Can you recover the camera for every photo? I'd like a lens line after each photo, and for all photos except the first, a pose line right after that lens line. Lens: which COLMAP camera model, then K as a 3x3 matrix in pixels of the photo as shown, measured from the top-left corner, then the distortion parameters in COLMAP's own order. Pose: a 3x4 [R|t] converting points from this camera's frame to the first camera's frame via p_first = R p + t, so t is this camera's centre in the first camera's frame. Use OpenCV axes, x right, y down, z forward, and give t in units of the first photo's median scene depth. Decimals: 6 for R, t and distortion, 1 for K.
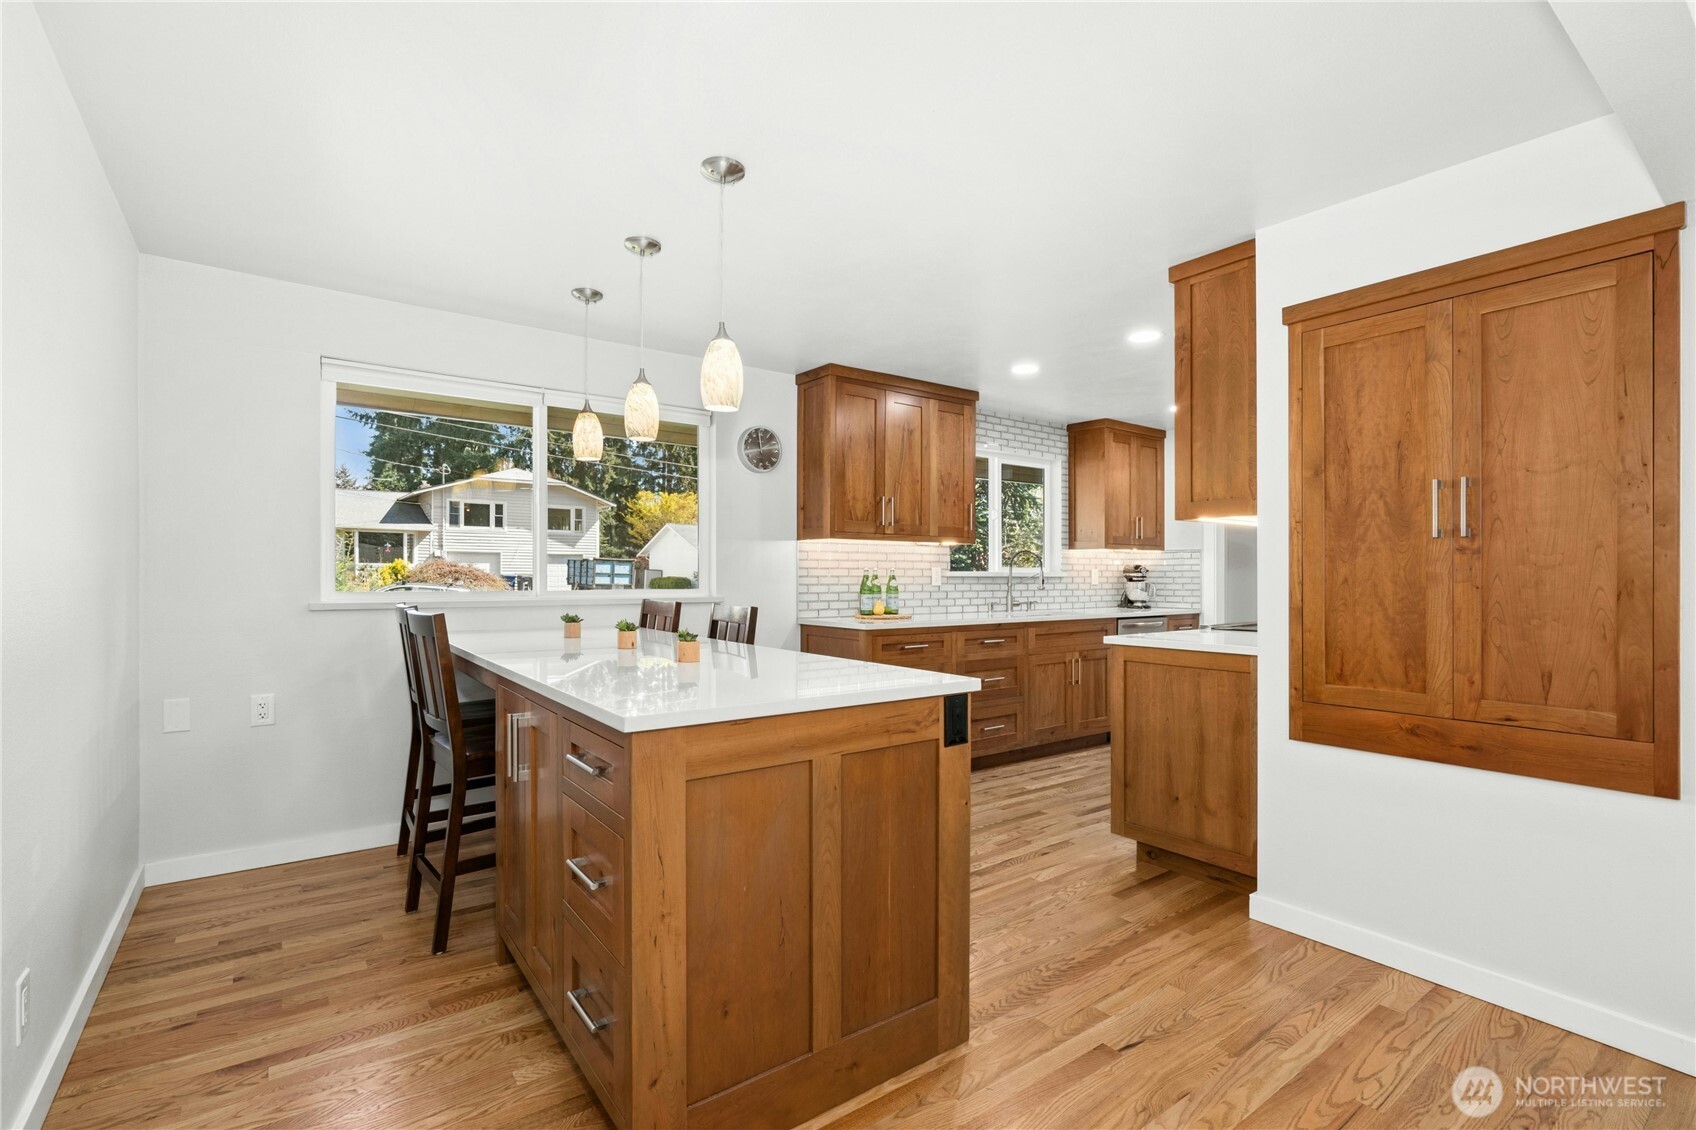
lens RADIAL K [[779.8, 0, 841.4], [0, 779.8, 574.8], [0, 0, 1]] dist [-0.003369, 0.000384]
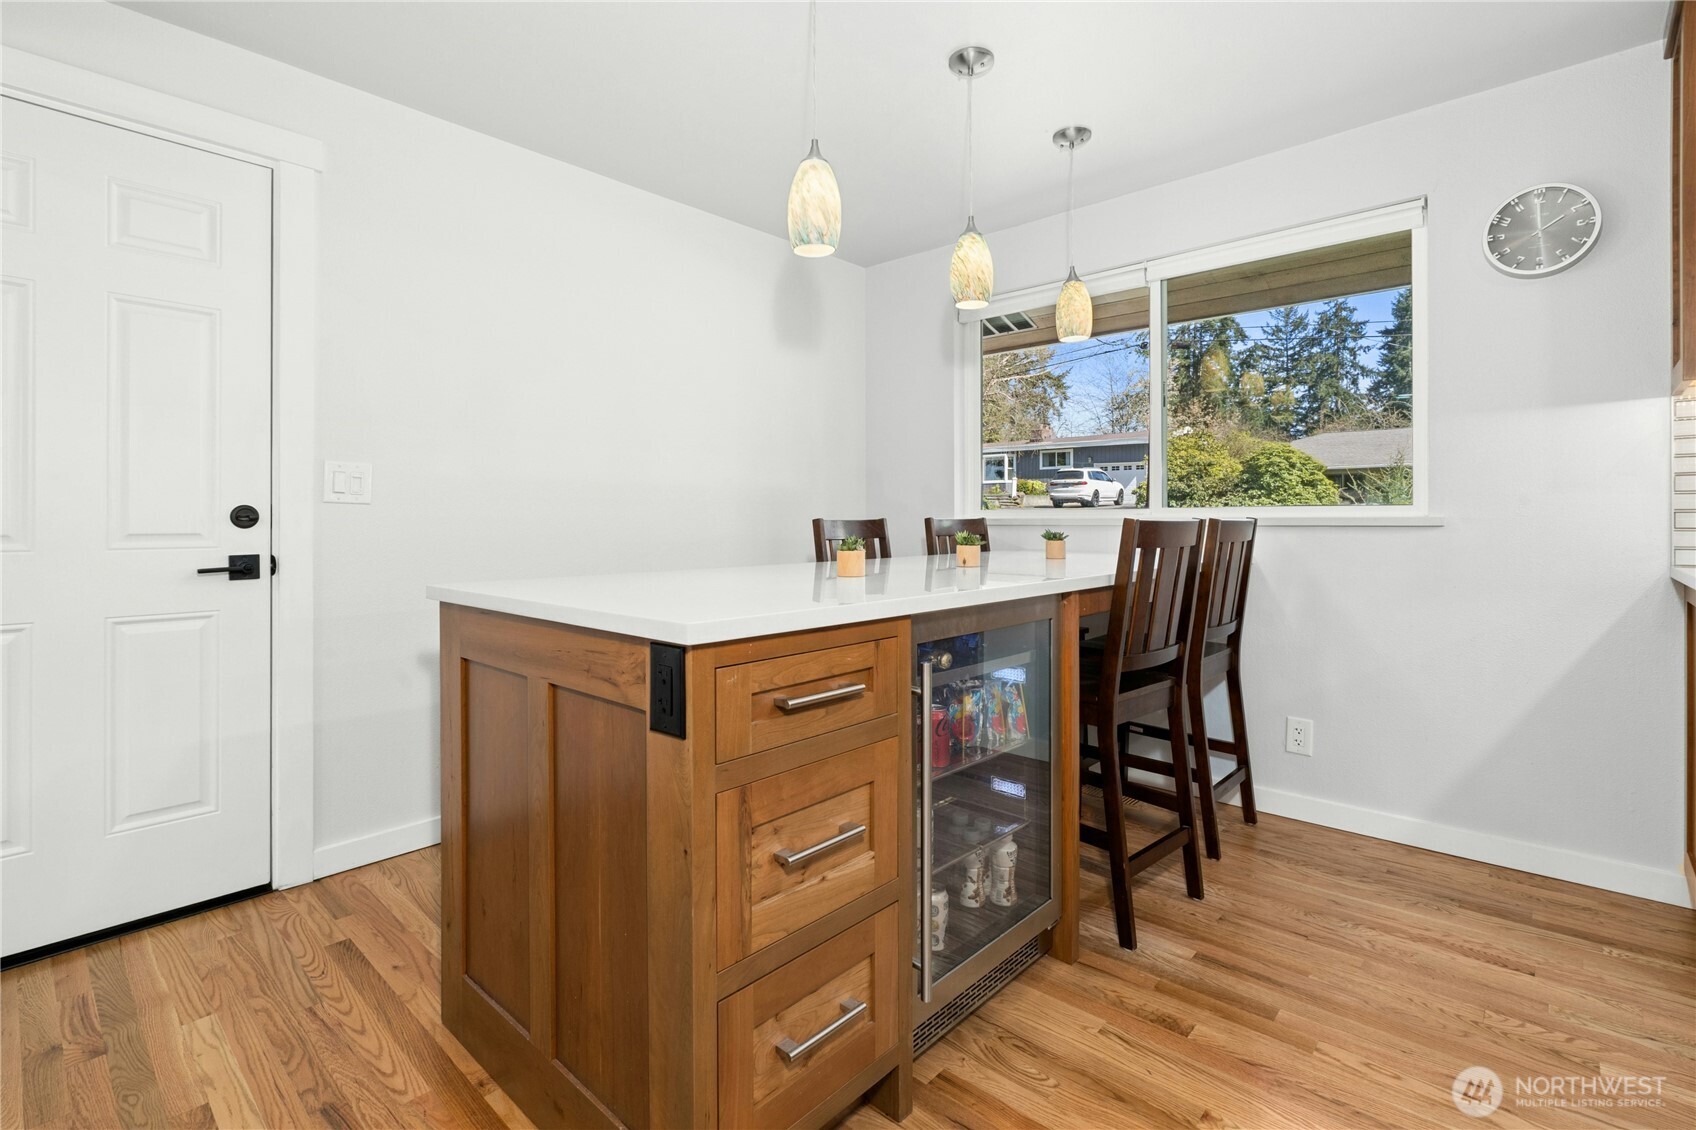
lens RADIAL K [[779.8, 0, 852.1], [0, 779.8, 538.1], [0, 0, 1]] dist [-0.003369, 0.000384]
pose [[0.201334, 0.013740, -0.979426, 0.534207], [0.003379, 0.999886, 0.014721, 0.056109], [0.979517, -0.006274, 0.201264, 0.773386]]
